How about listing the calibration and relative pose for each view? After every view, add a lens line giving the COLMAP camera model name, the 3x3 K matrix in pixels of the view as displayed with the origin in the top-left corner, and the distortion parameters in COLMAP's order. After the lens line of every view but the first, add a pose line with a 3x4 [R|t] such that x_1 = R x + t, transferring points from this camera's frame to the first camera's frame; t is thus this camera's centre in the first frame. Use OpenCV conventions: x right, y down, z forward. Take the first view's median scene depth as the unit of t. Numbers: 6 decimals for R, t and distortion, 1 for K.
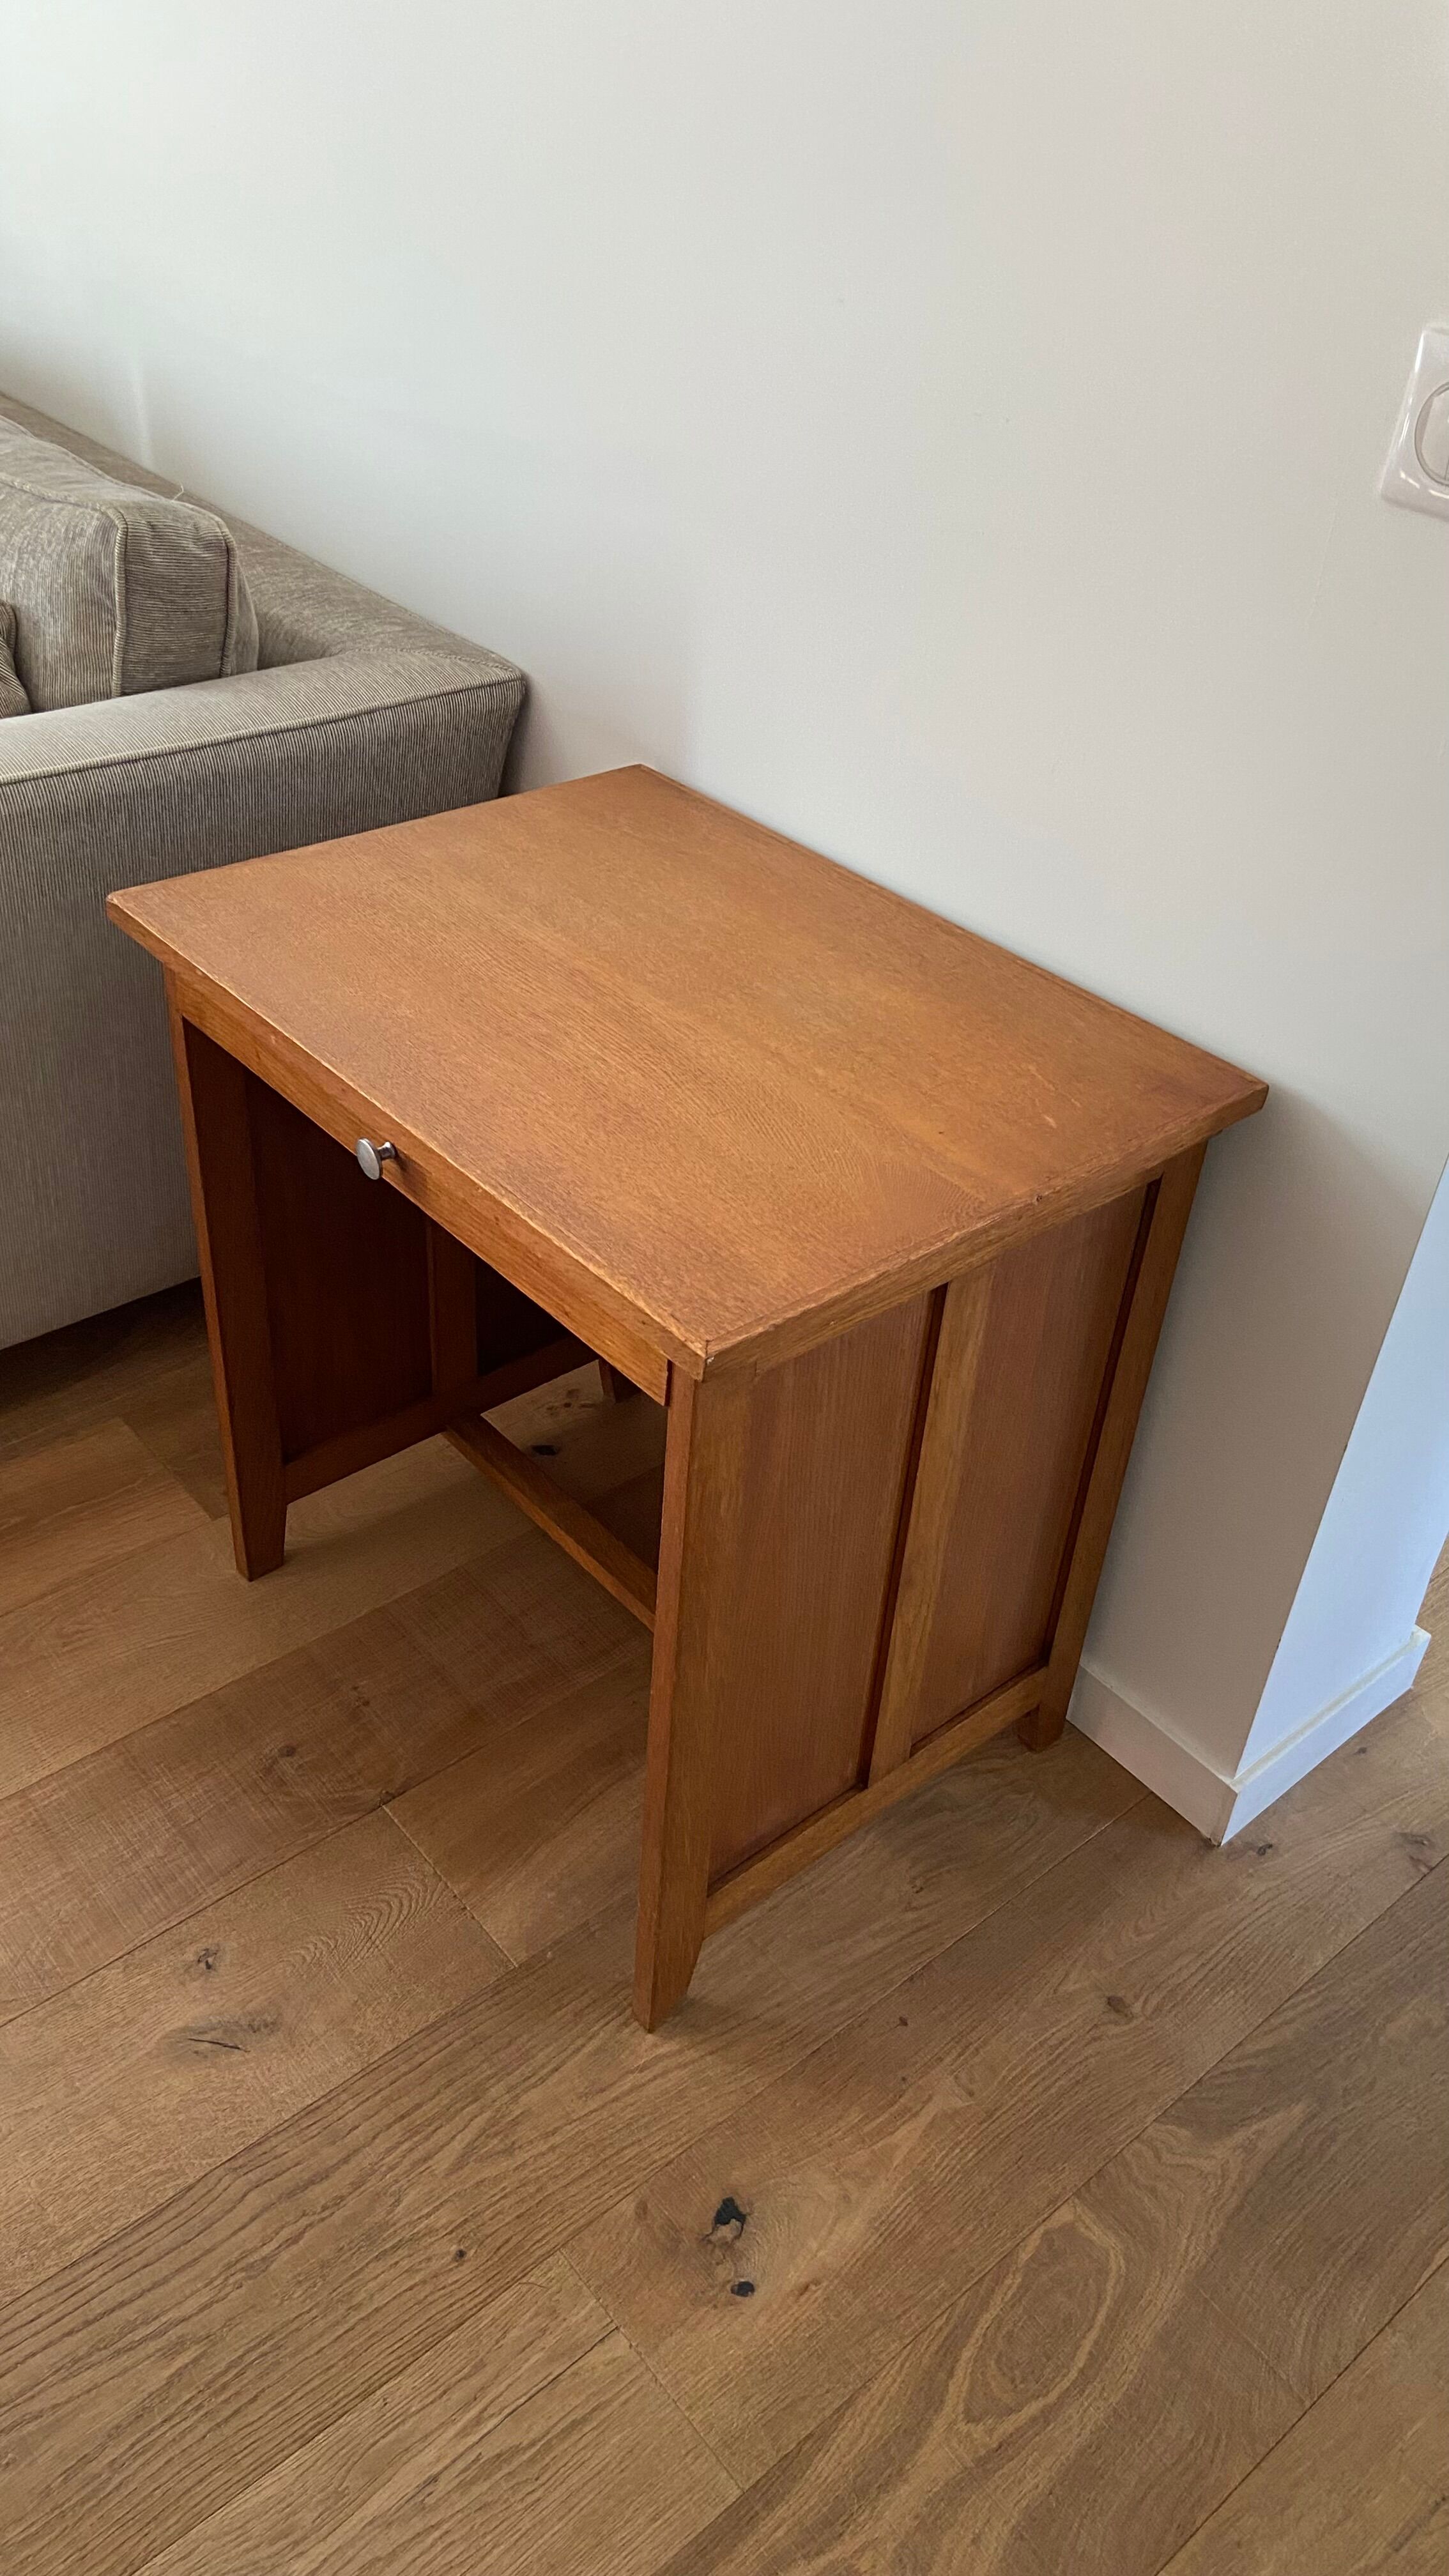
lens RADIAL K [[1939.7, 0, 711.4], [0, 1939.7, 1291.0], [0, 0, 1]] dist [0.122792, -0.166972]
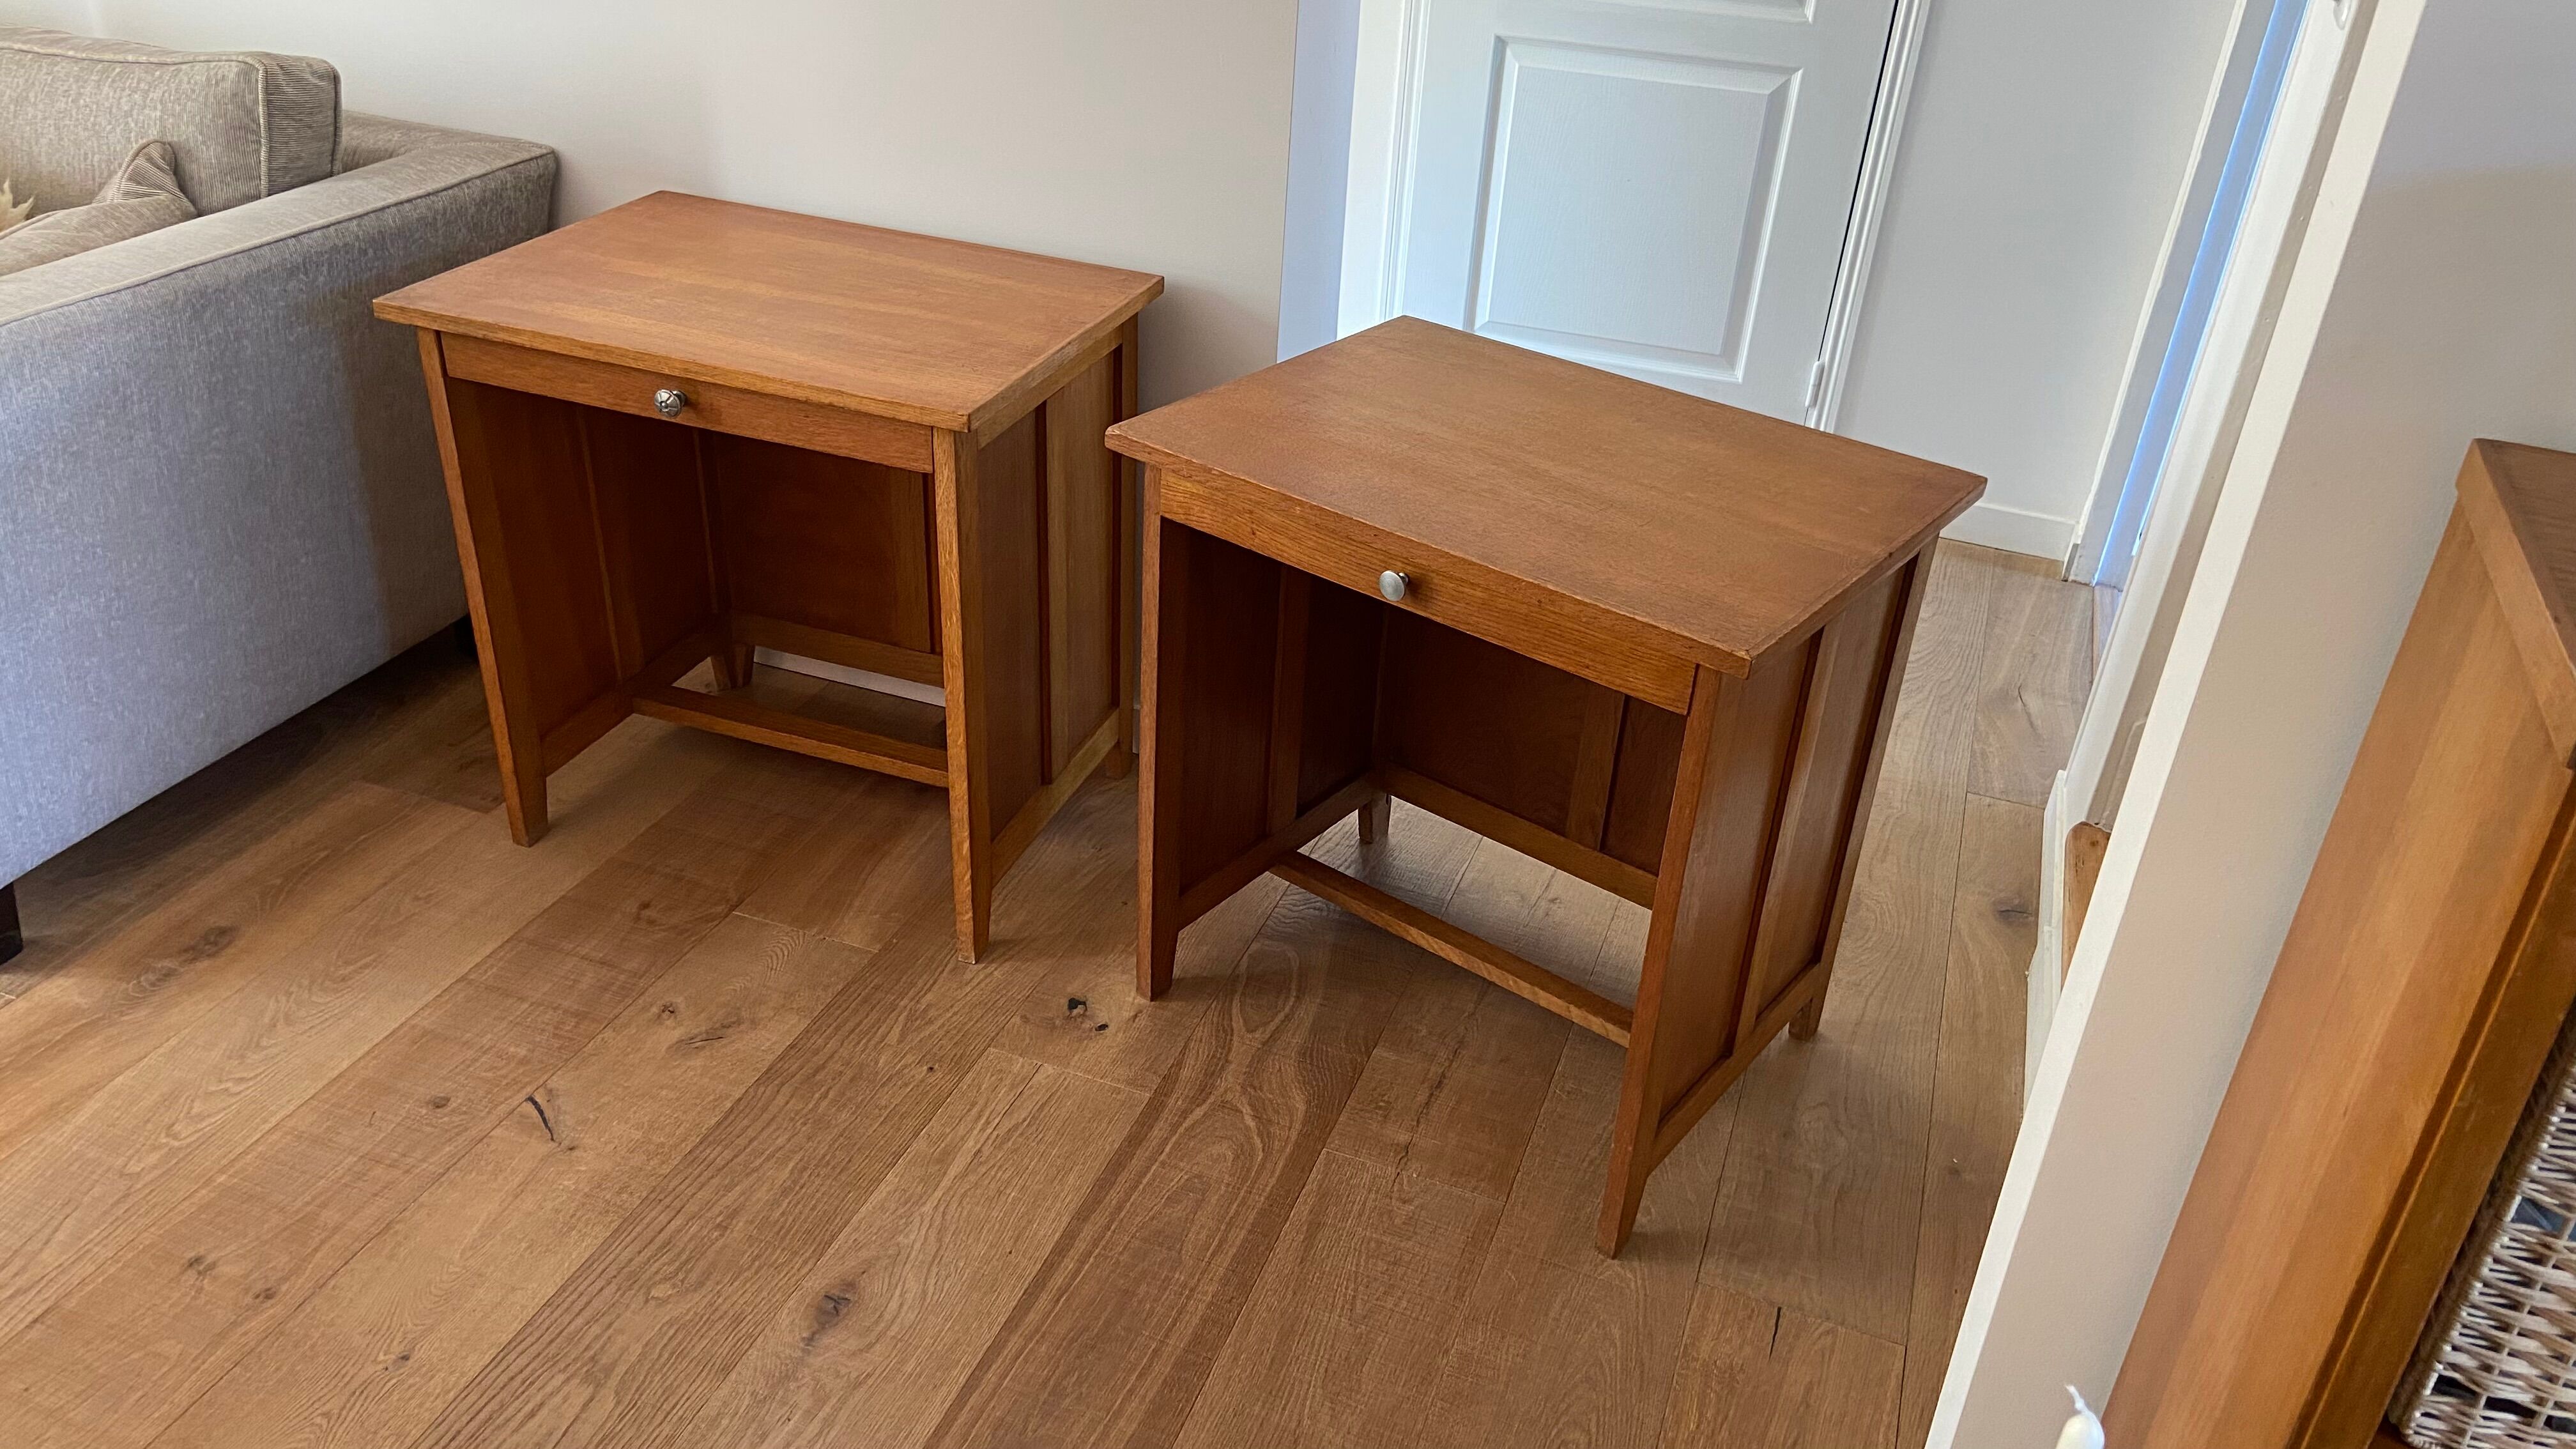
lens RADIAL K [[1939.7, 0, 1286.2], [0, 1939.7, 737.1], [0, 0, 1]] dist [0.122792, -0.166972]
pose [[0.867823, -0.261411, 0.422549, -0.431272], [0.293715, 0.955819, -0.011906, 0.309732], [-0.400768, 0.134442, 0.906262, -0.510179]]
